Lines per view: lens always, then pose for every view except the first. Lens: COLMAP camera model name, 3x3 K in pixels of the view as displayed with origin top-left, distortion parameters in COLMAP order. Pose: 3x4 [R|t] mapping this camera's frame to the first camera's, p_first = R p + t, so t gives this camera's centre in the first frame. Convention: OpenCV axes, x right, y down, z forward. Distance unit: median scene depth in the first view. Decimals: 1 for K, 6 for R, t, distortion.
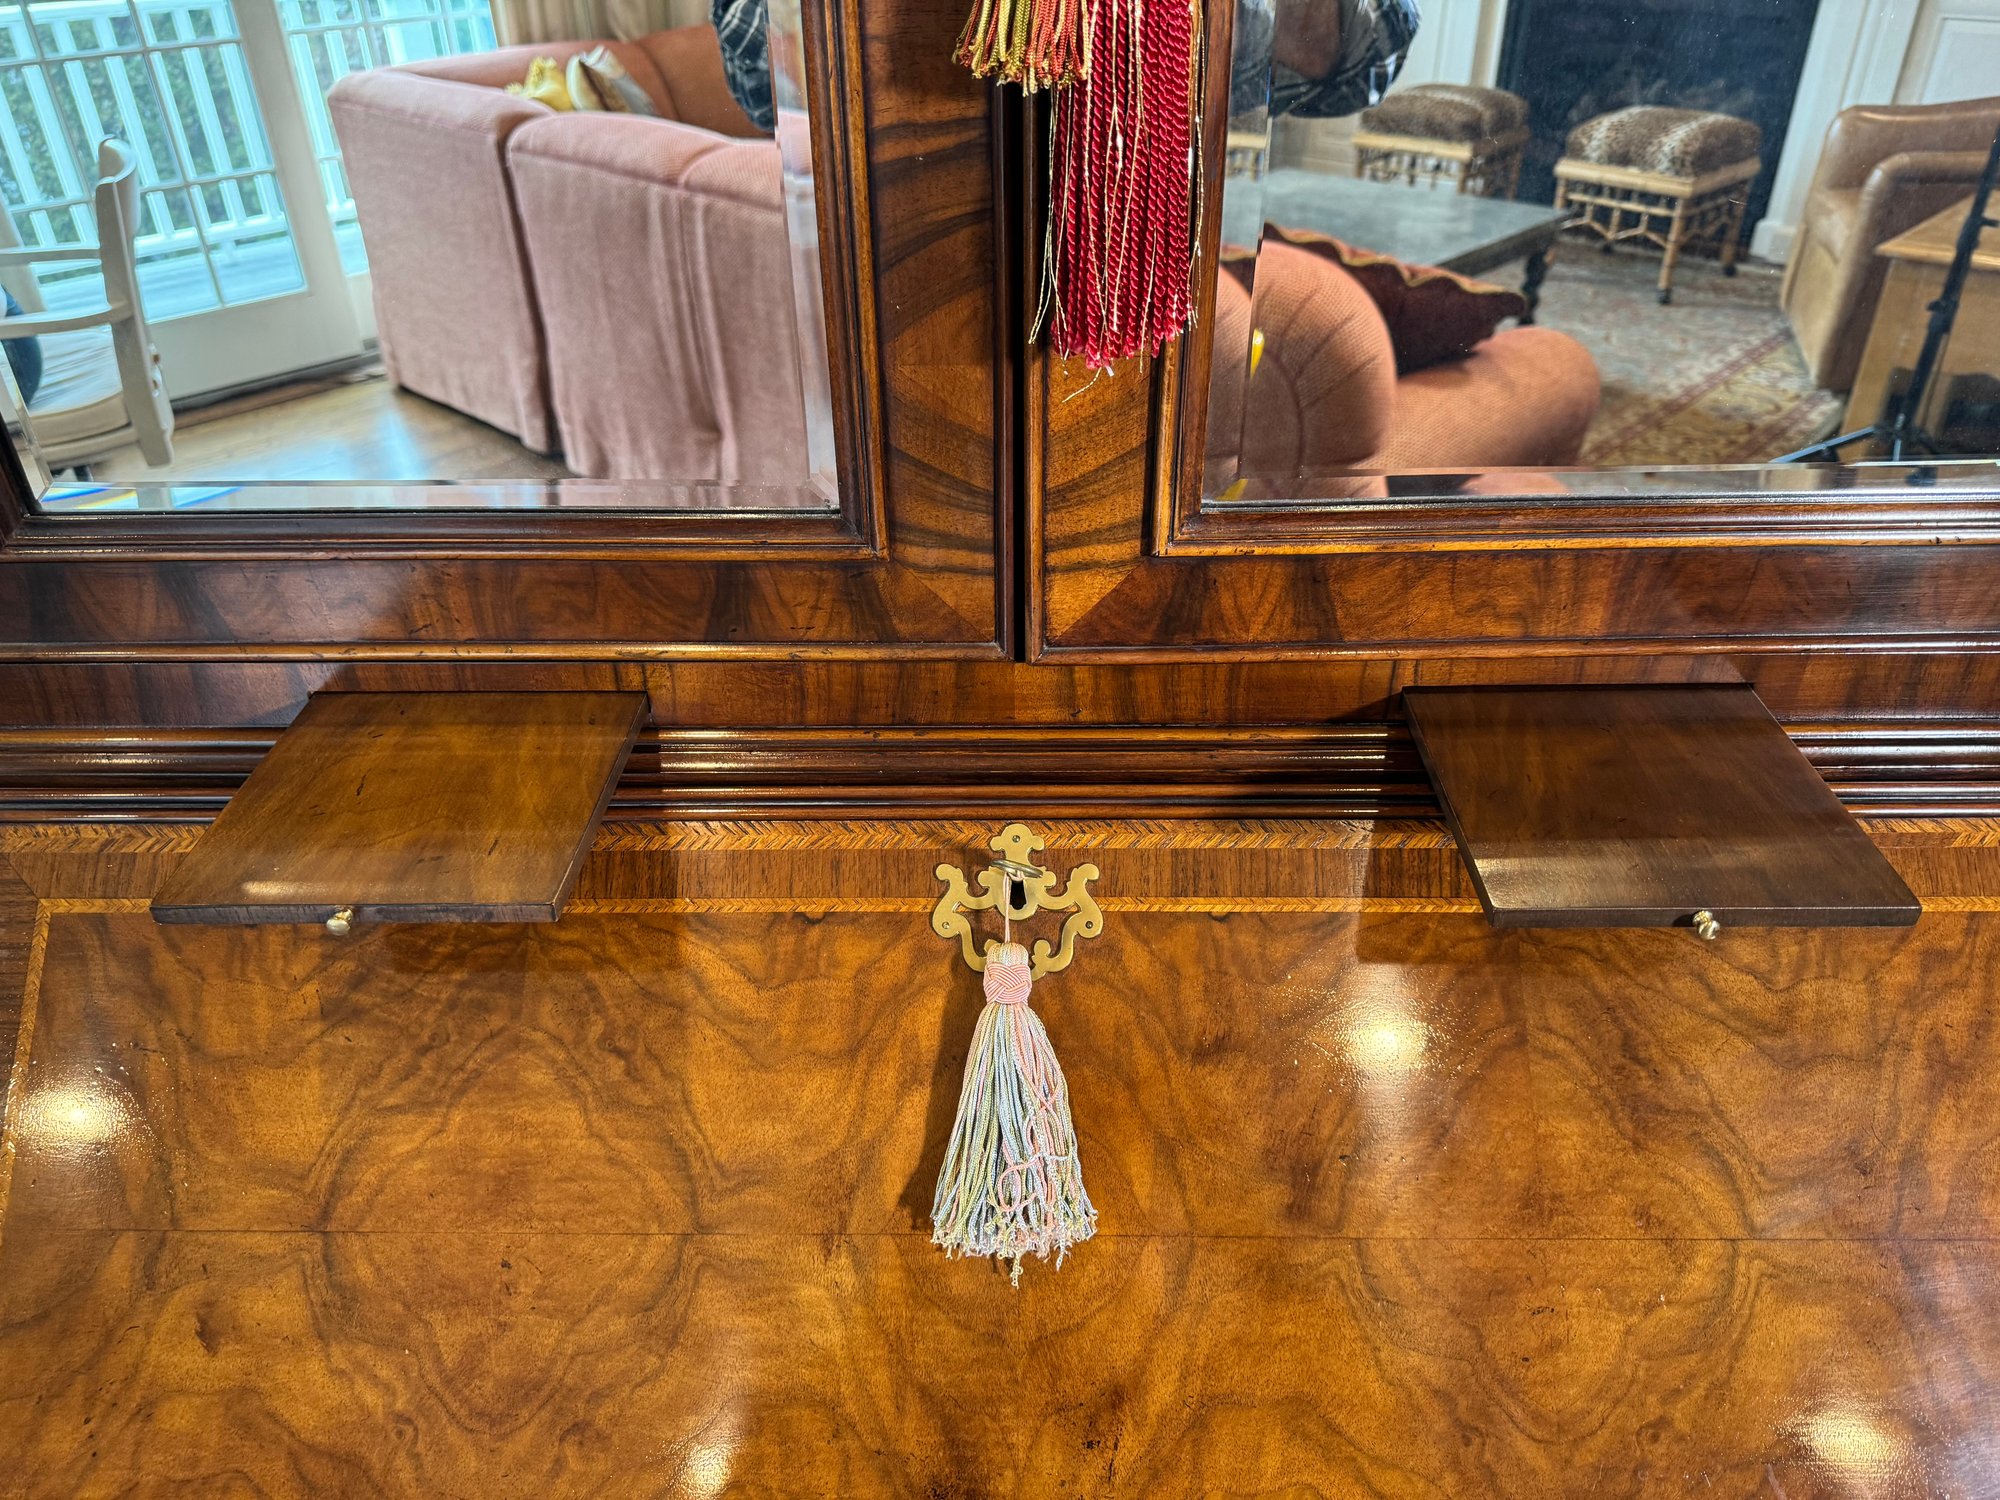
lens RADIAL K [[1490.6, 0, 992.6], [0, 1490.6, 787.3], [0, 0, 1]] dist [0.128725, -0.213600]
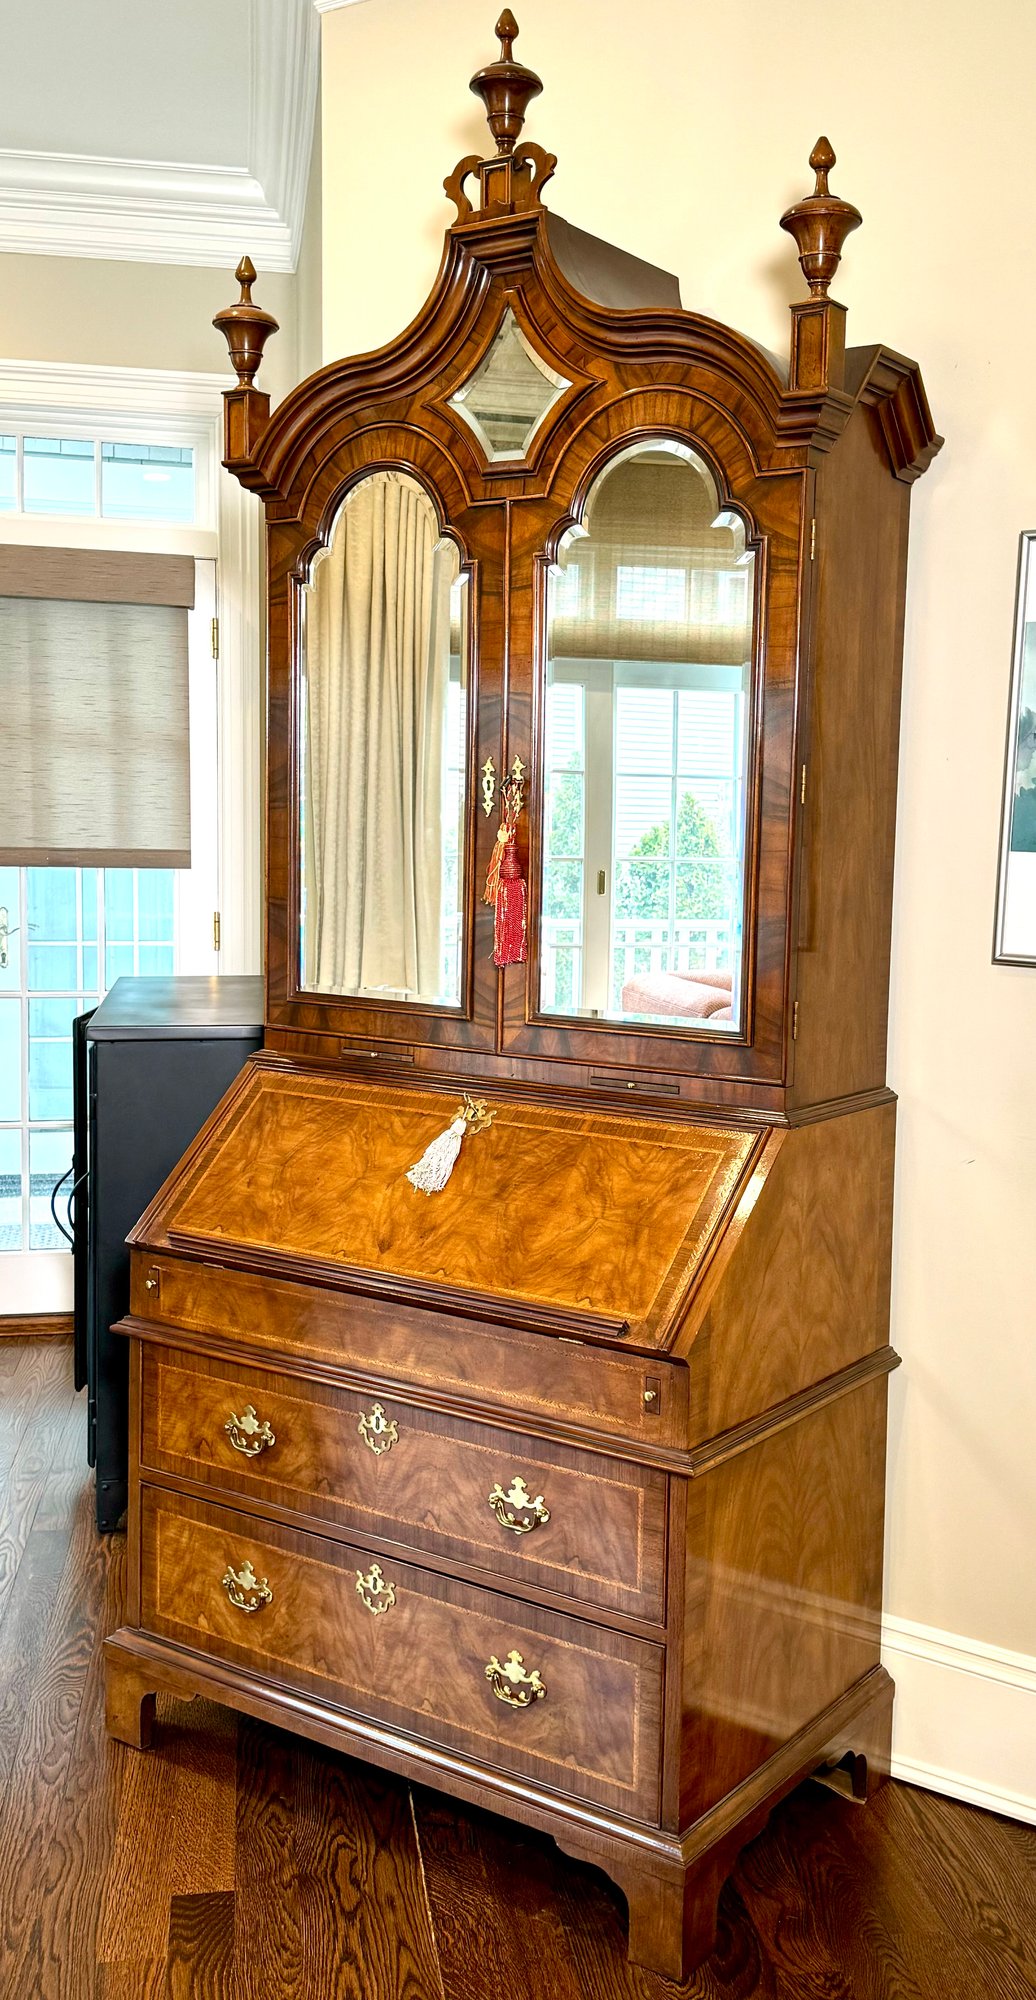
lens RADIAL K [[1885.7, 0, 518.0], [0, 1885.7, 1000.0], [0, 0, 1]] dist [0.057023, -0.009161]
pose [[0.825781, 0.095103, -0.555915, 2.581042], [-0.337190, 0.873370, -0.351465, 1.382272], [0.452094, 0.477681, 0.753281, -2.431452]]
